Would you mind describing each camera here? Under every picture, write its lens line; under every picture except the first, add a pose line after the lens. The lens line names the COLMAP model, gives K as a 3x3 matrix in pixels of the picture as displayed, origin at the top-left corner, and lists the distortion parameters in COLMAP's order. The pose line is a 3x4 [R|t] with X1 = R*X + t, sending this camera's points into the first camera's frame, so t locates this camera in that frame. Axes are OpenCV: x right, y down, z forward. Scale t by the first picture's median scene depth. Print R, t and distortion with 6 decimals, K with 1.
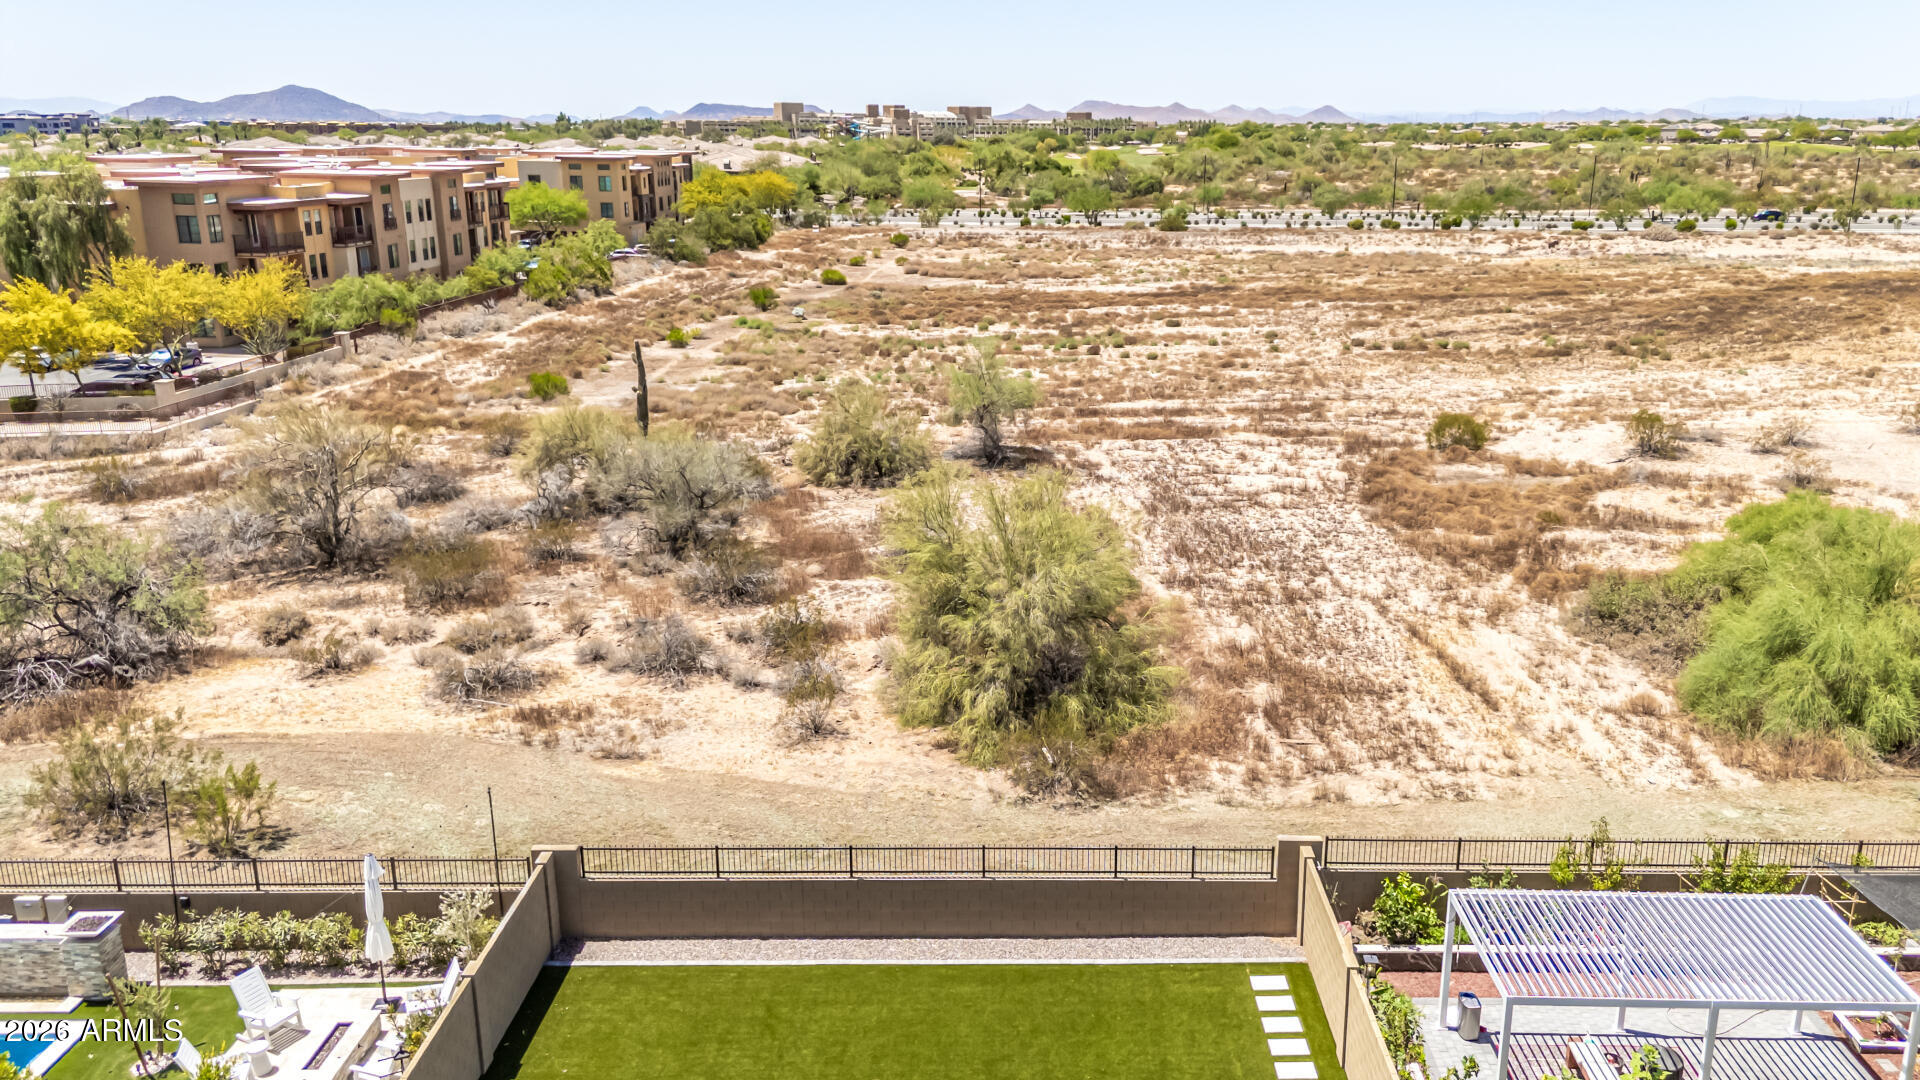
lens RADIAL K [[1458.3, 0, 1048.8], [0, 1458.3, 539.3], [0, 0, 1]] dist [0.067496, -0.066533]
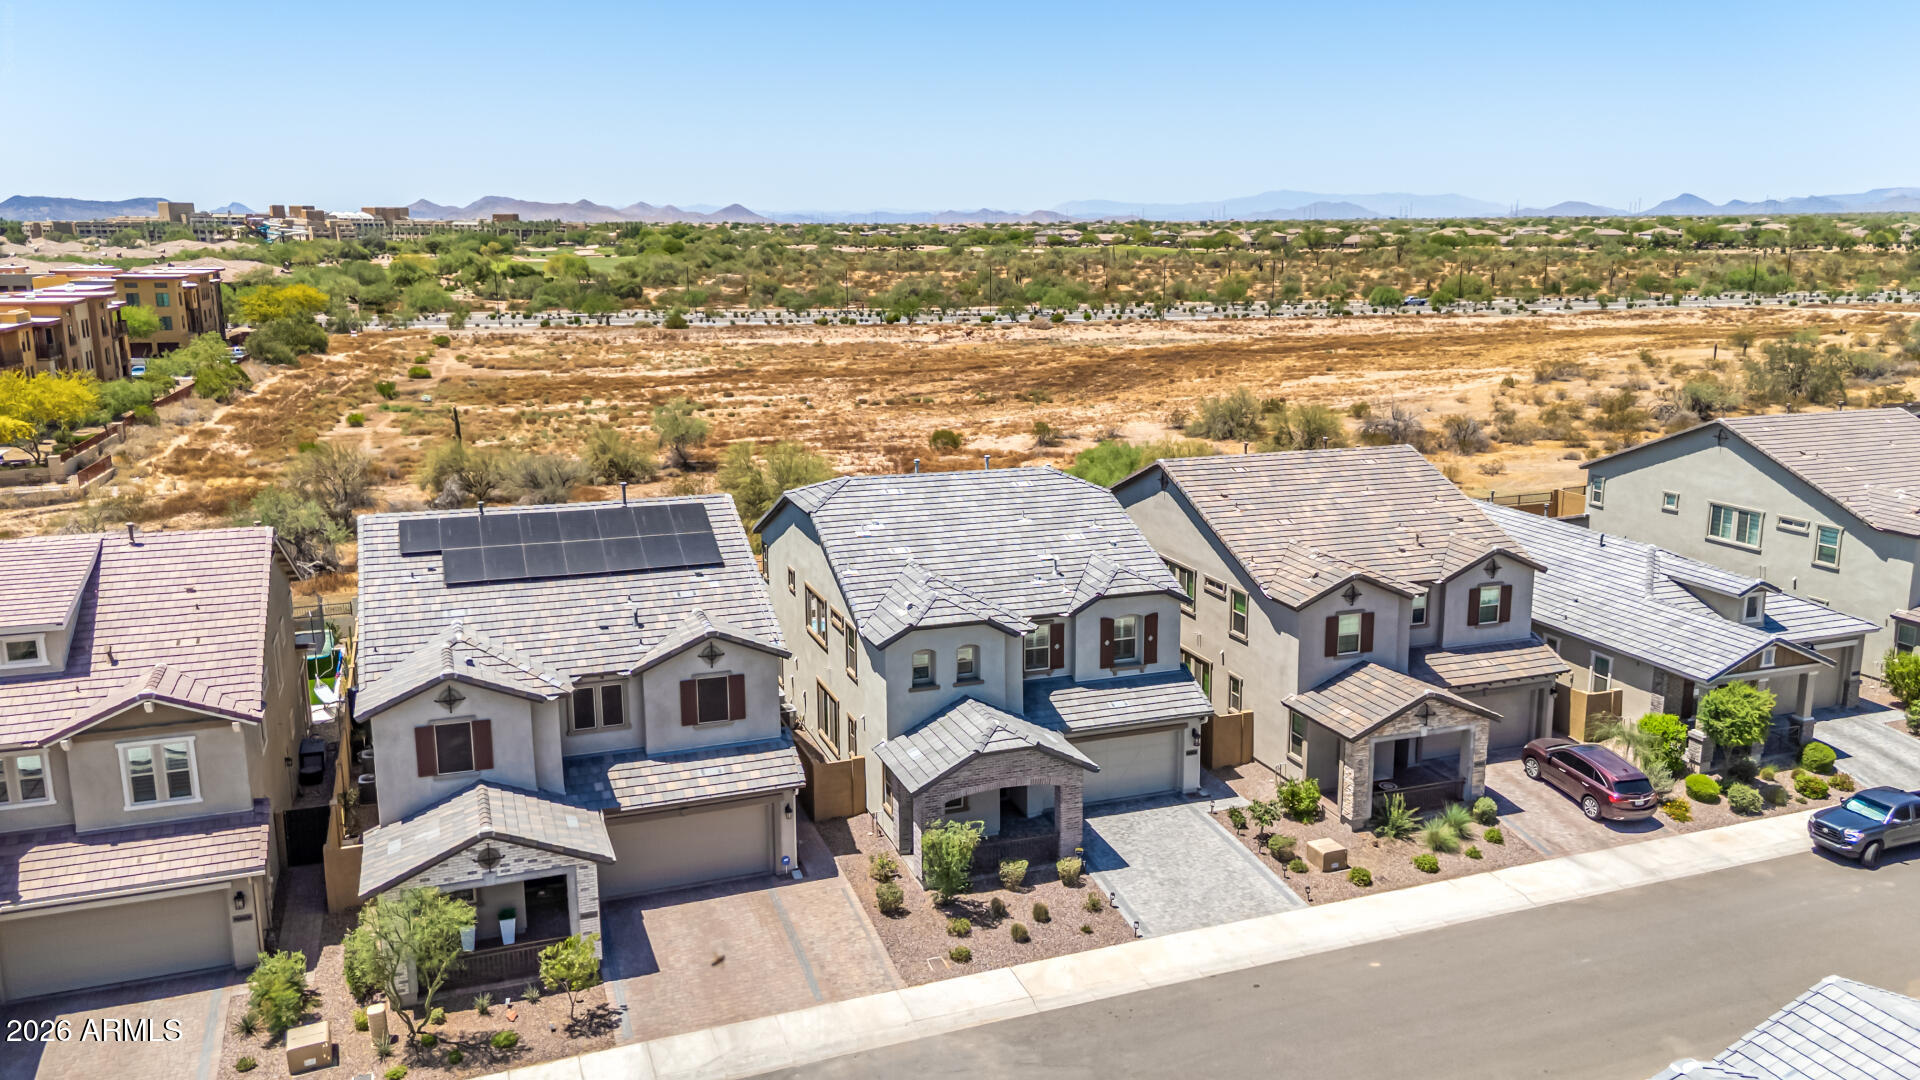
lens RADIAL K [[1458.3, 0, 961.8], [0, 1458.3, 559.1], [0, 0, 1]] dist [0.067496, -0.066533]
pose [[0.945558, -0.076464, 0.316343, -0.115679], [0.091559, 0.995249, -0.033109, 0.055548], [-0.312308, 0.060270, 0.948067, -0.287057]]
